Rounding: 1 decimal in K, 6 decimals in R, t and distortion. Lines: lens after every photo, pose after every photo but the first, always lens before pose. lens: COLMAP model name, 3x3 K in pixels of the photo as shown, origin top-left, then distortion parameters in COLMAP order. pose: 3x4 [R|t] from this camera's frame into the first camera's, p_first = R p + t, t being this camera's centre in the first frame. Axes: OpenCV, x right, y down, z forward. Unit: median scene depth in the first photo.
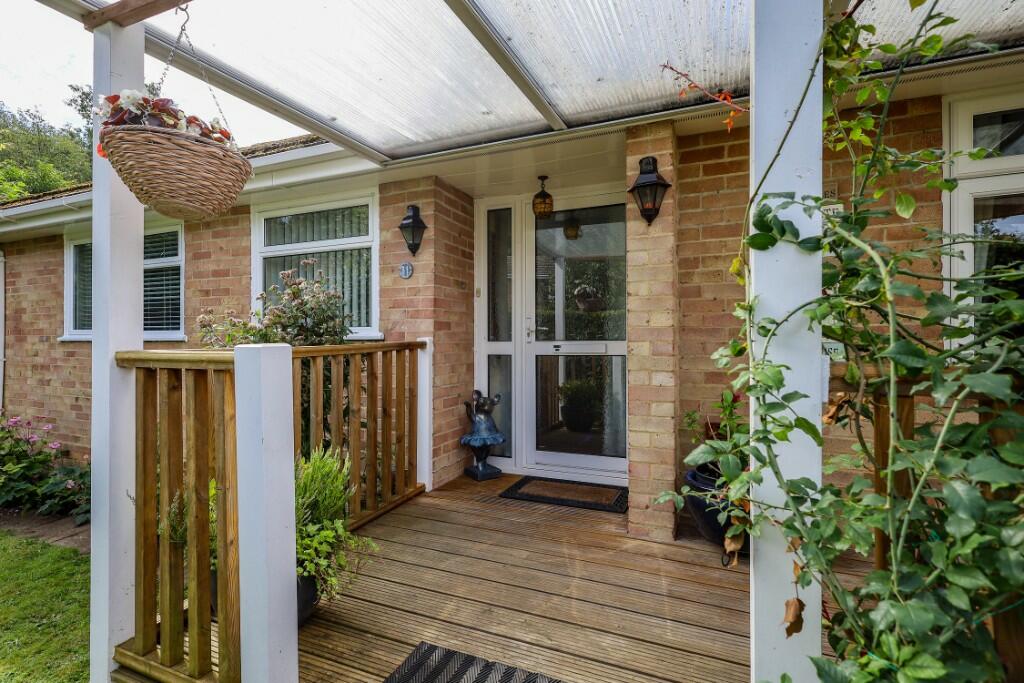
lens RADIAL K [[487.1, 0, 510.2], [0, 487.1, 335.6], [0, 0, 1]] dist [-0.002111, 0.000003]
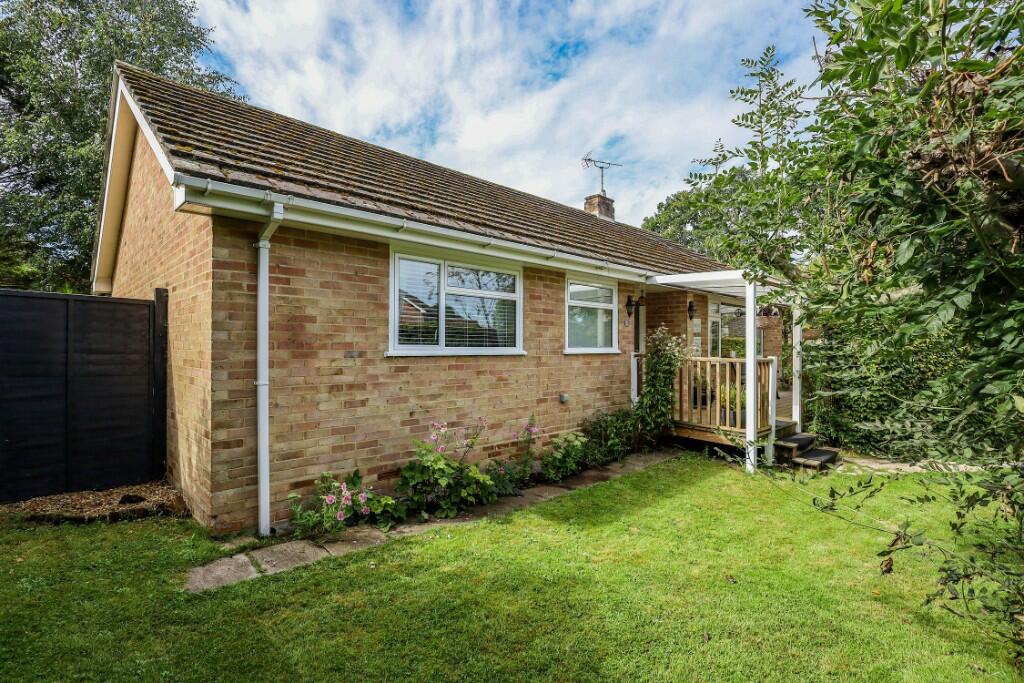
lens RADIAL K [[487.1, 0, 511.9], [0, 487.1, 345.3], [0, 0, 1]] dist [-0.002111, 0.000003]
pose [[0.388767, 0.011960, 0.921258, -1.726419], [-0.005065, 0.999928, -0.010843, -0.001156], [-0.921322, -0.000451, 0.388800, 0.413970]]
